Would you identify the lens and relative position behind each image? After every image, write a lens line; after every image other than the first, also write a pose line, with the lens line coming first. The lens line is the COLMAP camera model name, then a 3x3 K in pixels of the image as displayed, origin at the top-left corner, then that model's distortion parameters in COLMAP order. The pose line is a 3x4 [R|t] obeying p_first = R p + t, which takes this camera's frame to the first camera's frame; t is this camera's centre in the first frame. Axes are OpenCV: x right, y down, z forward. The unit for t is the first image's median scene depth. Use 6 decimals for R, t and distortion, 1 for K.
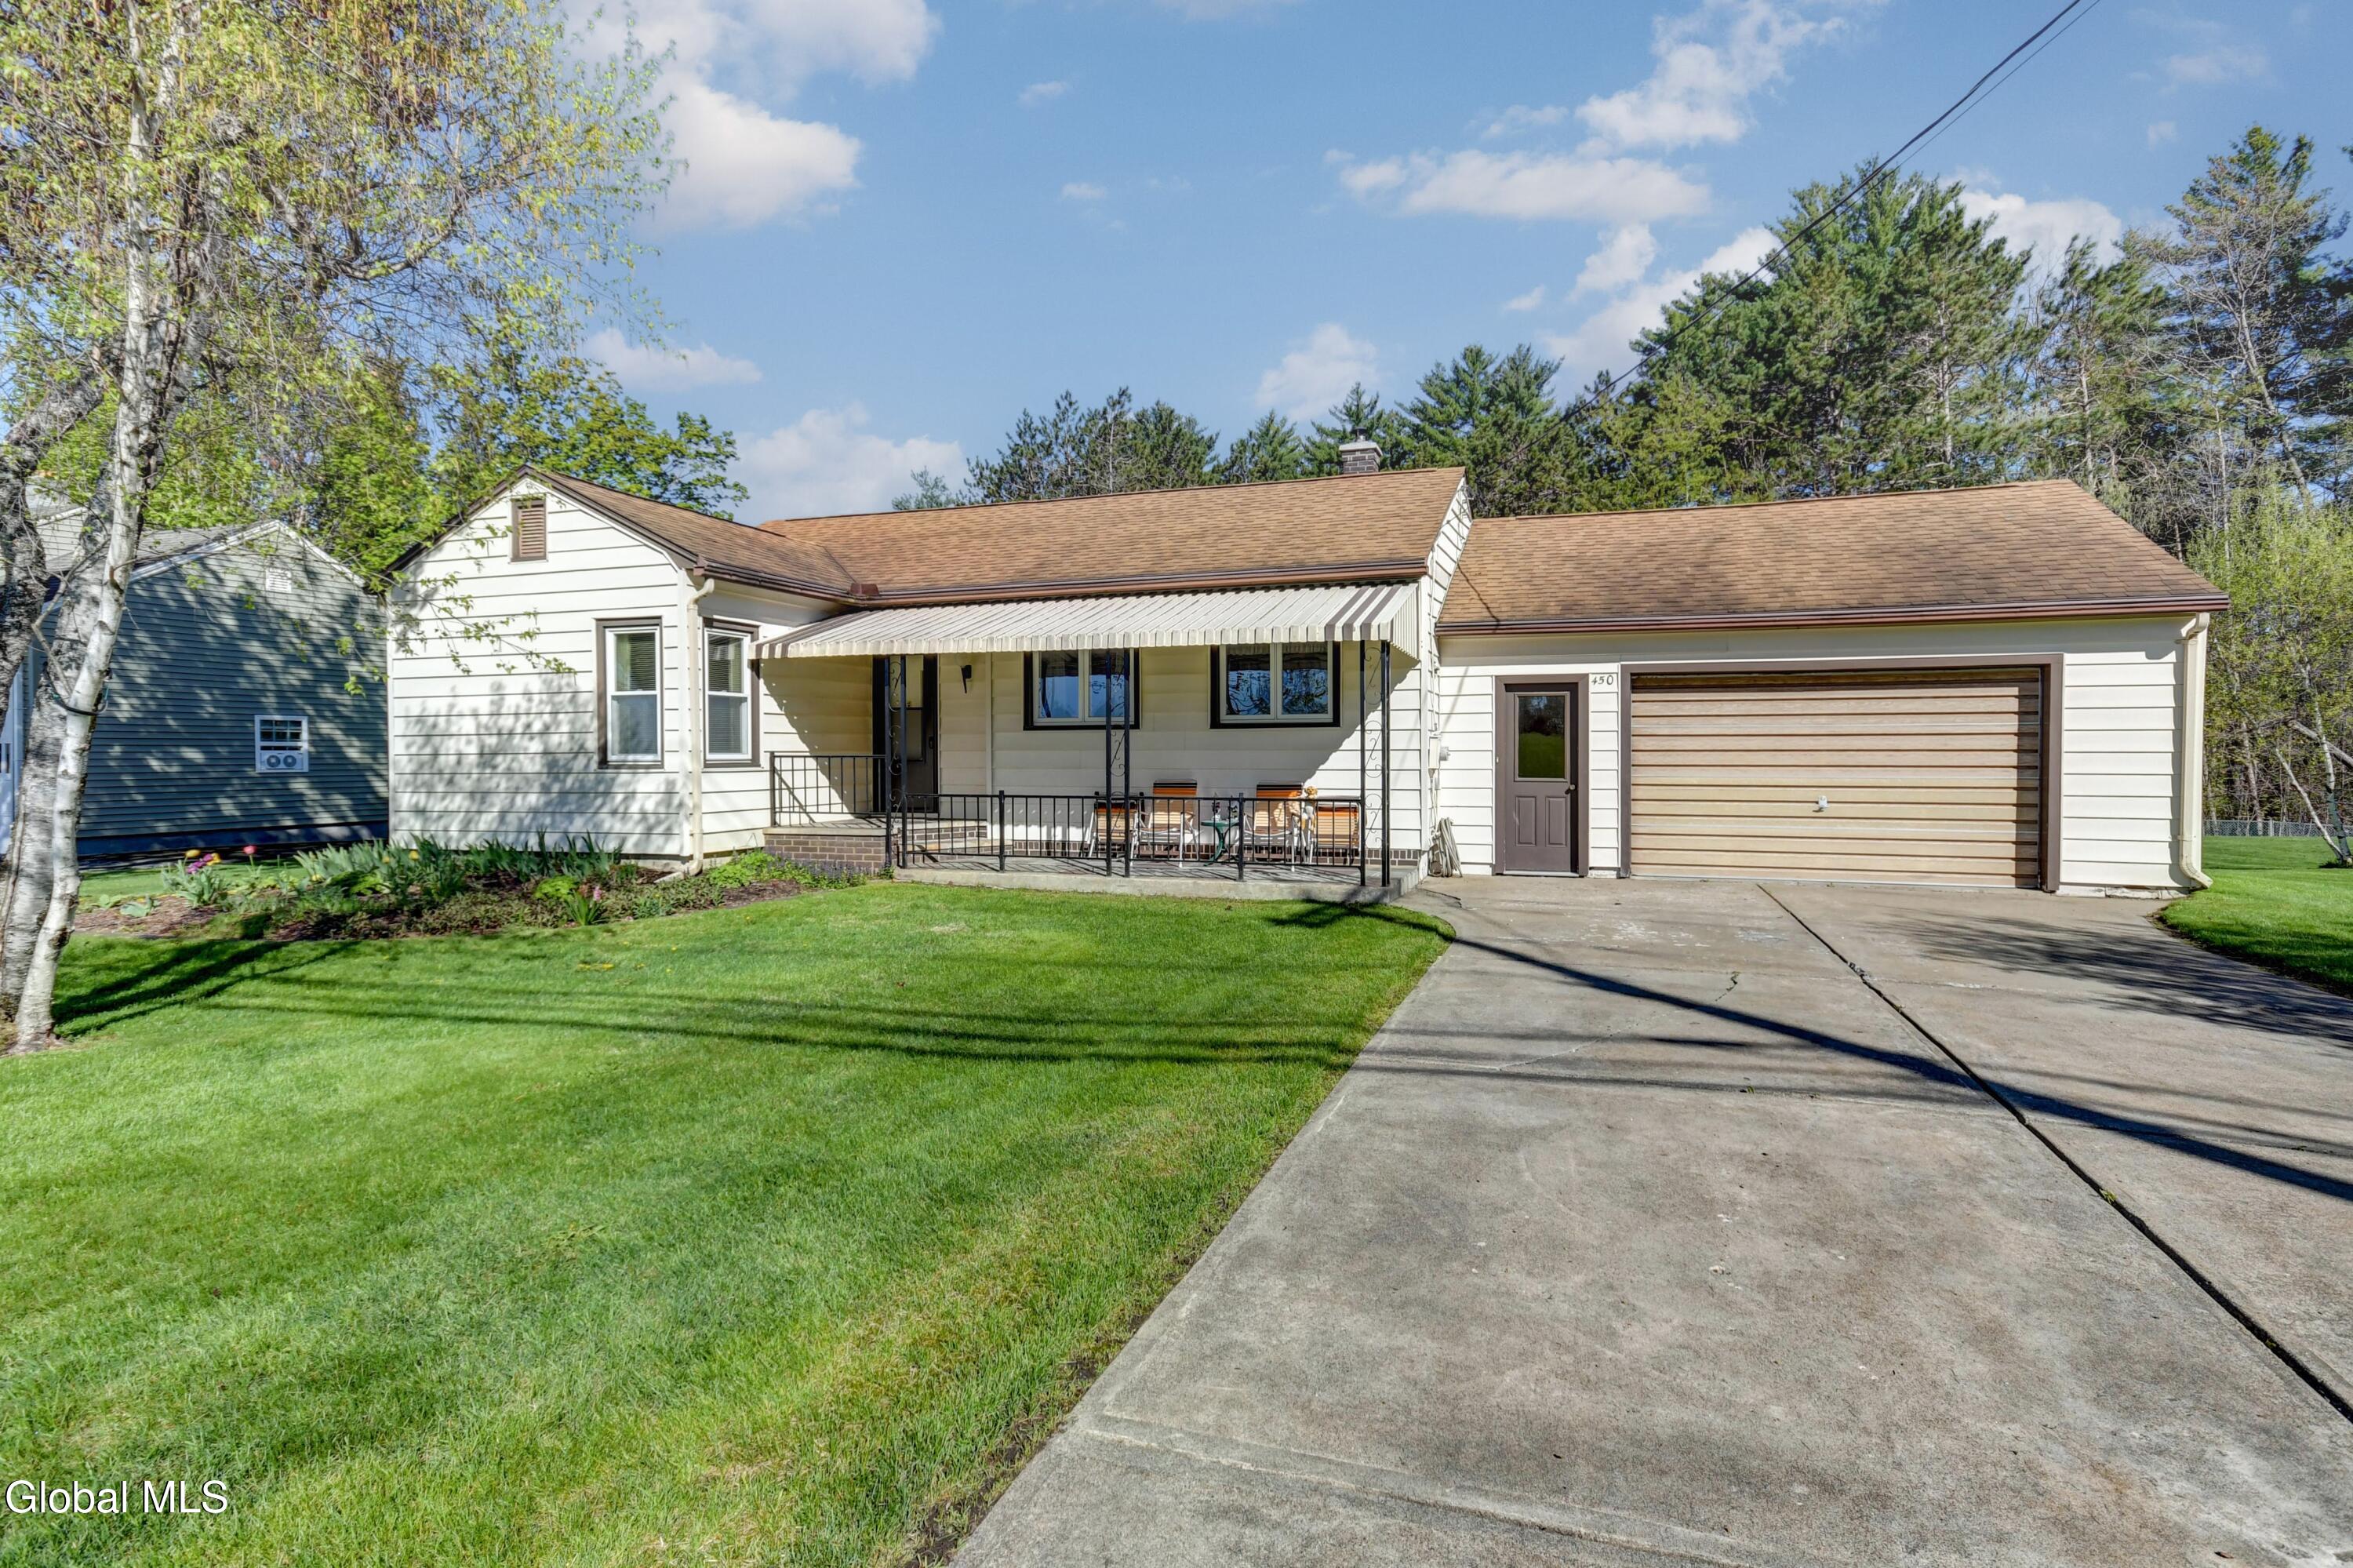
lens RADIAL K [[1192.5, 0, 1193.0], [0, 1192.5, 759.1], [0, 0, 1]] dist [0.034545, -0.000402]
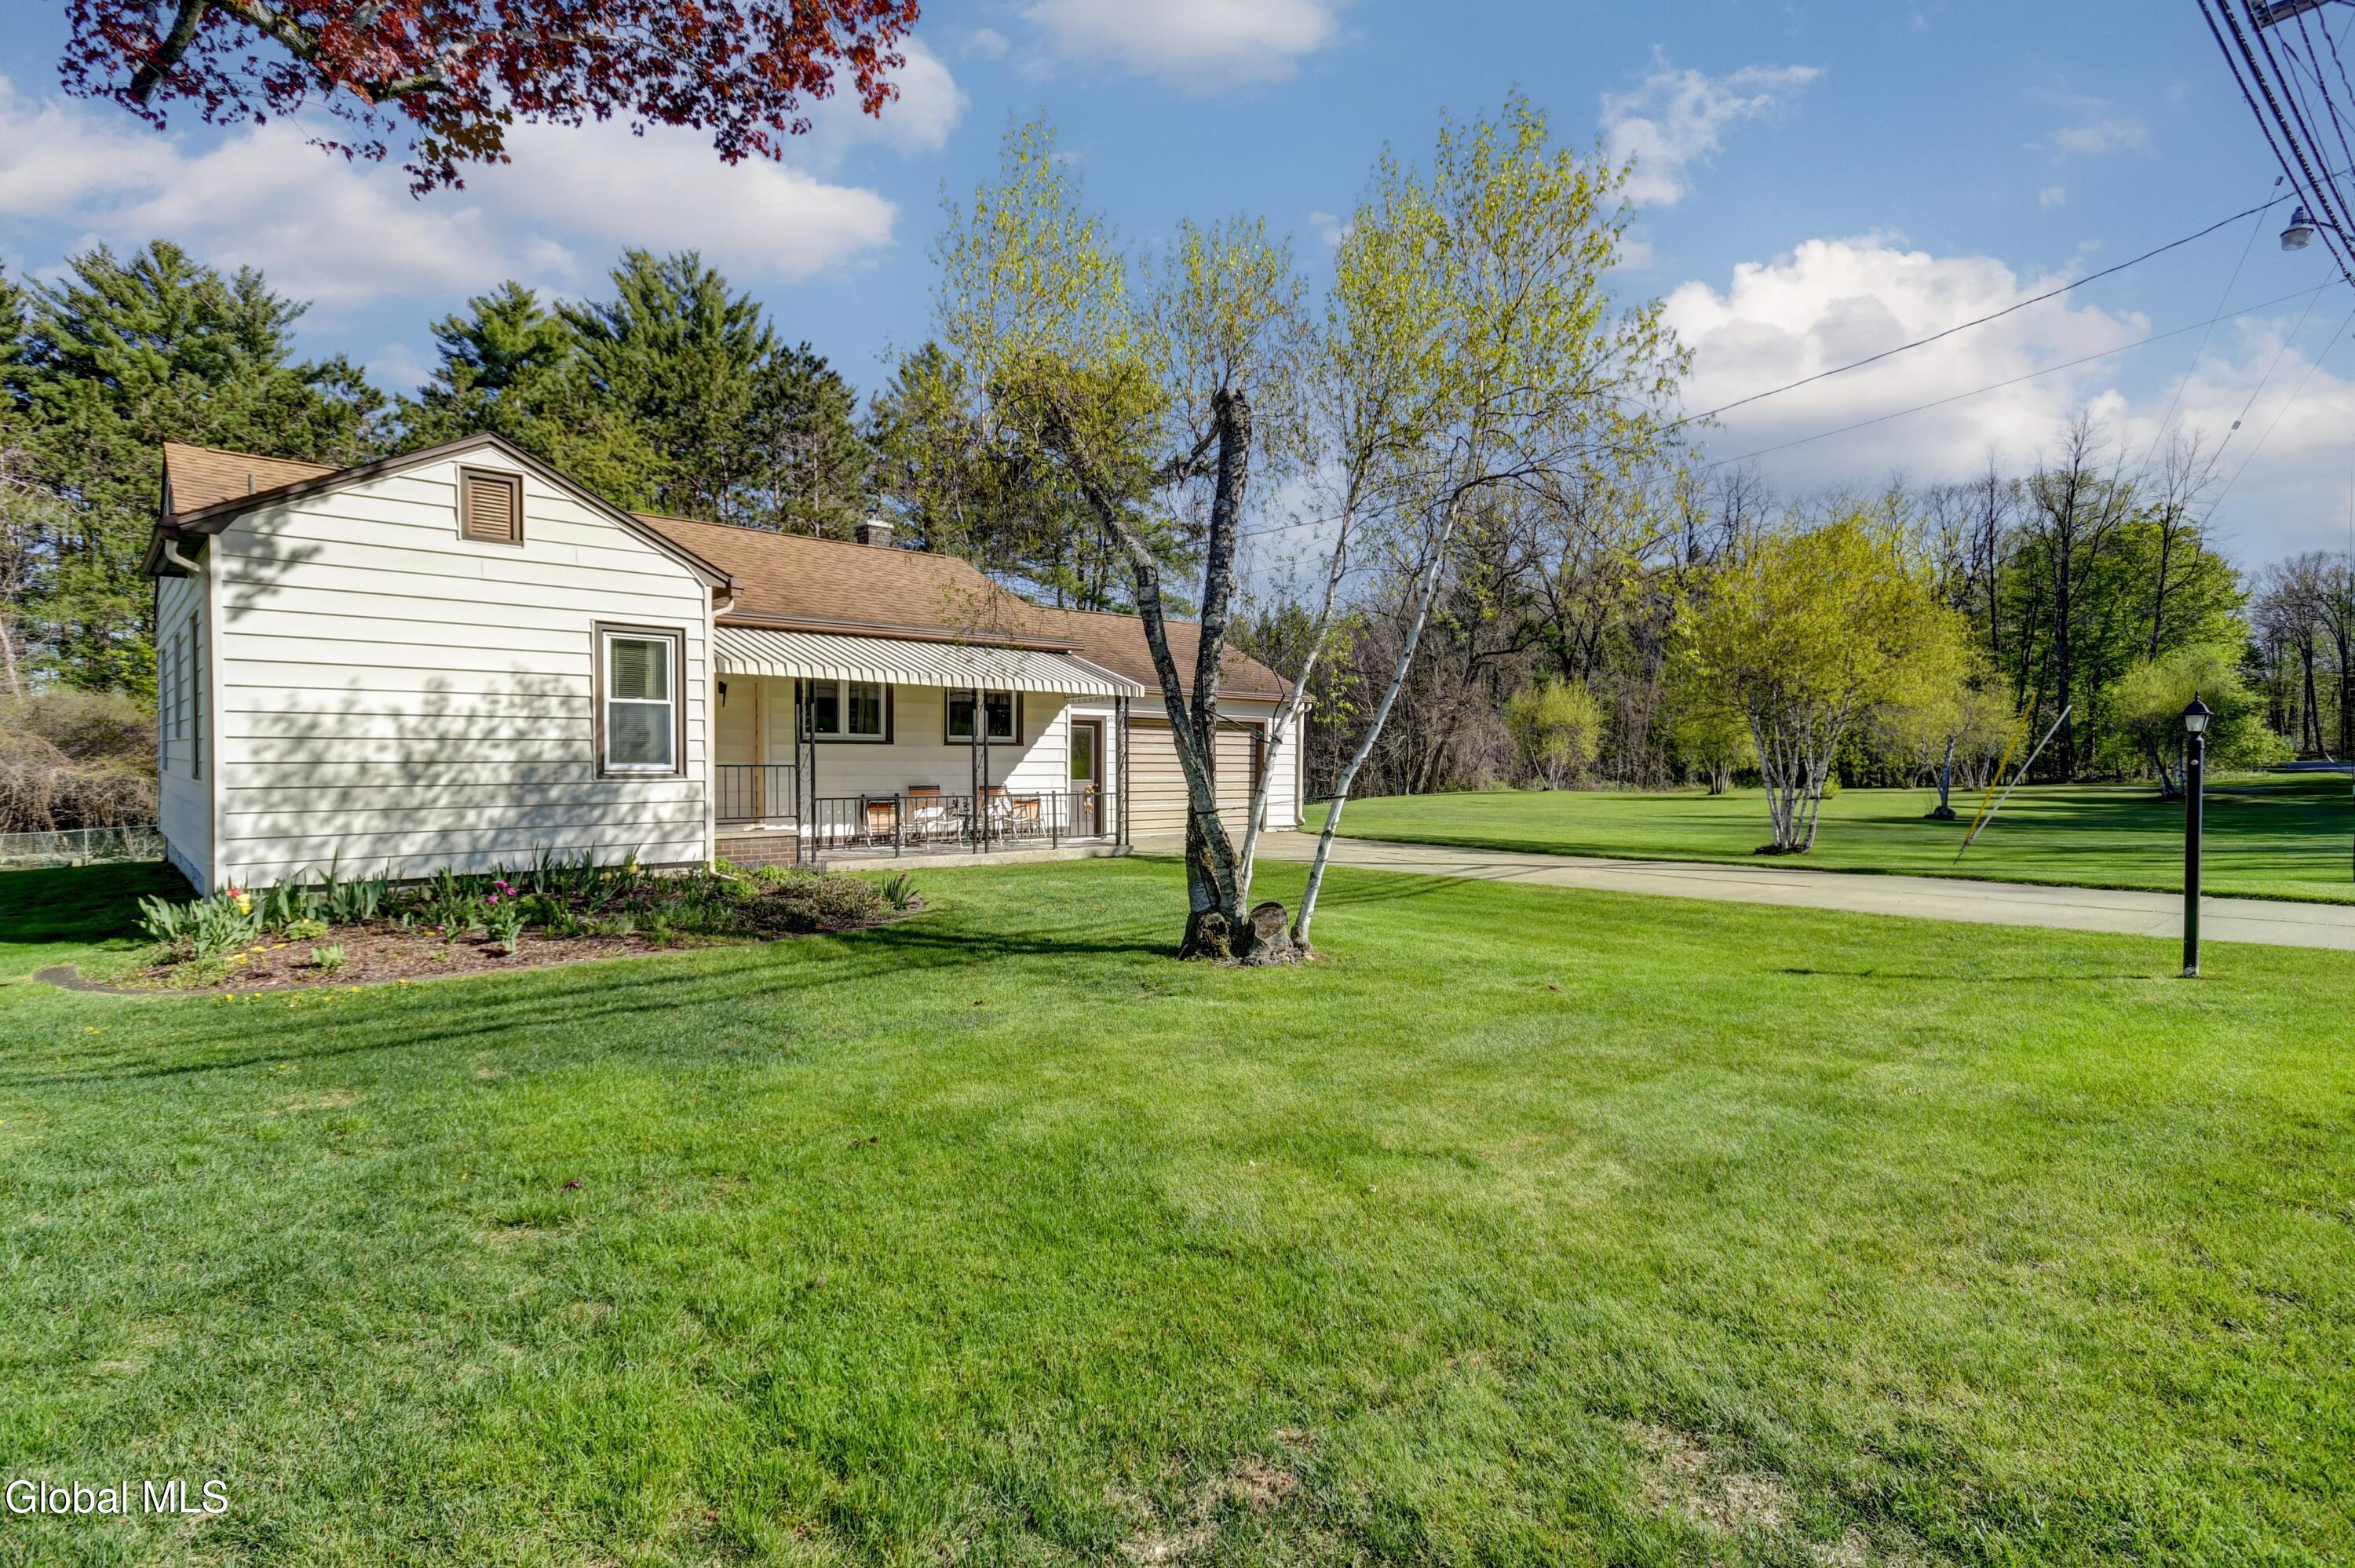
lens RADIAL K [[1193.3, 0, 1189.2], [0, 1193.3, 784.0], [0, 0, 1]] dist [0.034545, -0.000402]
pose [[0.462756, -0.012887, 0.886392, -1.074849], [-0.002055, 0.999876, 0.015610, -0.003457], [-0.886483, -0.009045, 0.462672, 0.138338]]
